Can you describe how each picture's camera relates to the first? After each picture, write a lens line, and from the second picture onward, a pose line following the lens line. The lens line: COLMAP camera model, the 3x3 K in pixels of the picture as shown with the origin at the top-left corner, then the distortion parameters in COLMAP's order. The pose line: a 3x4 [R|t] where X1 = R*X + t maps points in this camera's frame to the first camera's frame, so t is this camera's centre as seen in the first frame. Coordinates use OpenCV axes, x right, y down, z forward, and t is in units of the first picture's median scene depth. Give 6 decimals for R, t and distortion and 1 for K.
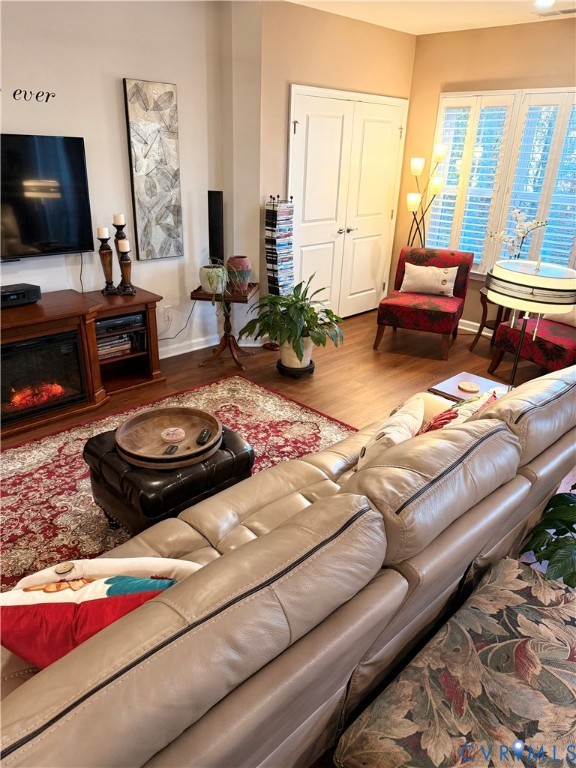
lens RADIAL K [[540.9, 0, 286.5], [0, 540.9, 384.2], [0, 0, 1]] dist [0.070478, -0.101824]
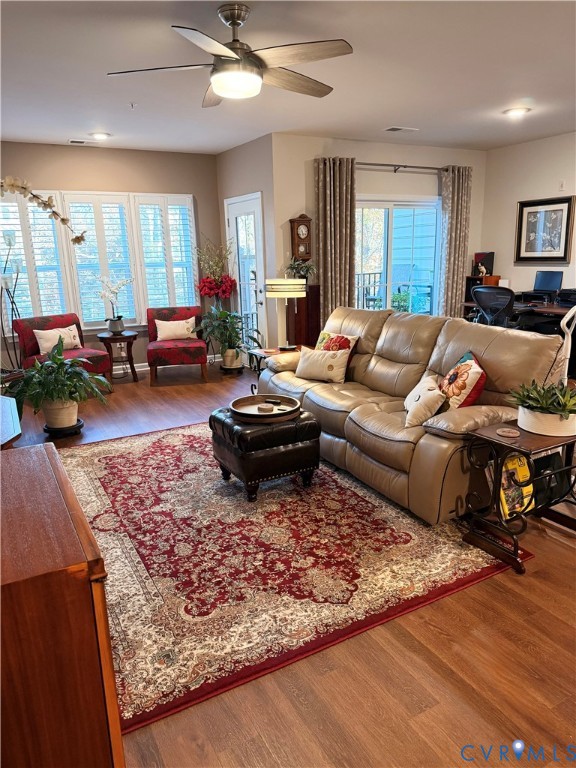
lens RADIAL K [[540.9, 0, 300.0], [0, 540.9, 382.0], [0, 0, 1]] dist [0.070478, -0.101824]
pose [[0.244936, -0.264176, 0.932854, -0.864417], [0.420270, 0.895998, 0.143390, -0.075314], [-0.873716, 0.356929, 0.330488, 0.241233]]
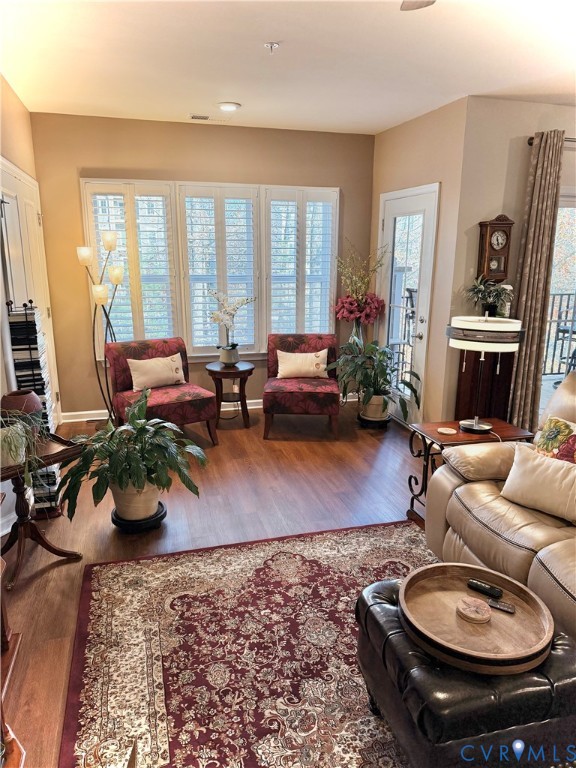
lens RADIAL K [[540.9, 0, 285.8], [0, 540.9, 384.1], [0, 0, 1]] dist [0.070478, -0.101824]
pose [[0.477548, -0.239359, 0.845373, -0.491742], [0.363131, 0.929921, 0.058167, -0.177817], [-0.800053, 0.279204, 0.531000, 0.422167]]
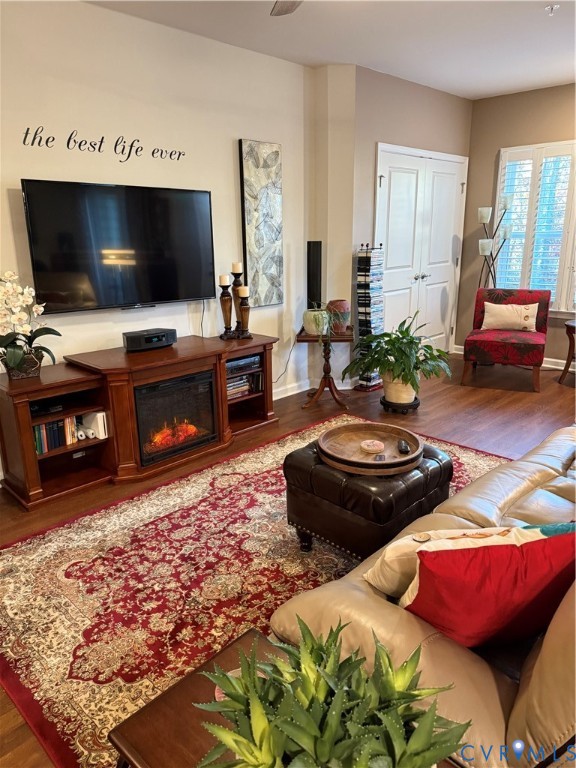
lens RADIAL K [[540.9, 0, 284.2], [0, 540.9, 386.7], [0, 0, 1]] dist [0.070478, -0.101824]
pose [[0.998642, -0.051513, 0.007766, -0.214294], [0.052087, 0.989958, -0.131416, 0.060935], [-0.000918, 0.131642, 0.991297, -0.003145]]
